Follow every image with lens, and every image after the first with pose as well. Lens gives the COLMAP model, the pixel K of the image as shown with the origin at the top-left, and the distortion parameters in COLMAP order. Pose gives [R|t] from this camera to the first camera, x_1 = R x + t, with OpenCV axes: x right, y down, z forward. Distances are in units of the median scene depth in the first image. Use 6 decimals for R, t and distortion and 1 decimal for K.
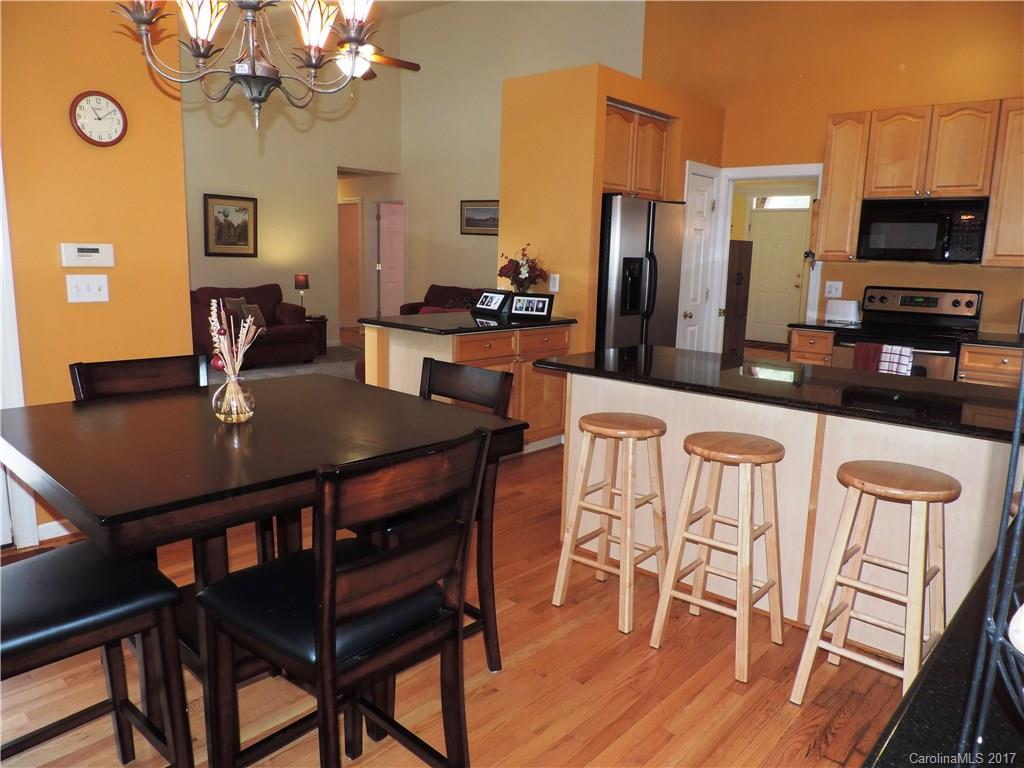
lens RADIAL K [[738.4, 0, 511.0], [0, 738.4, 384.7], [0, 0, 1]] dist [-0.010248, 0.005649]
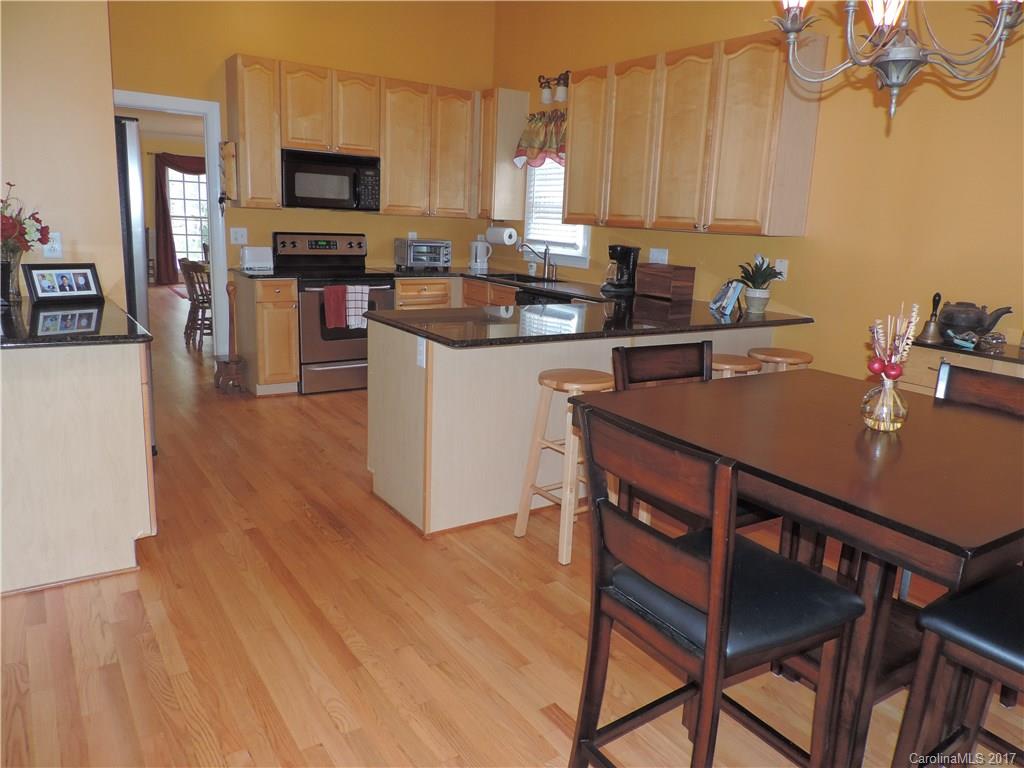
lens RADIAL K [[738.4, 0, 519.4], [0, 738.4, 382.8], [0, 0, 1]] dist [-0.010248, 0.005649]
pose [[0.235183, -0.227281, 0.945004, -0.515261], [0.134373, 0.970542, 0.199982, -0.097718], [-0.962618, 0.079951, 0.258795, 0.455064]]
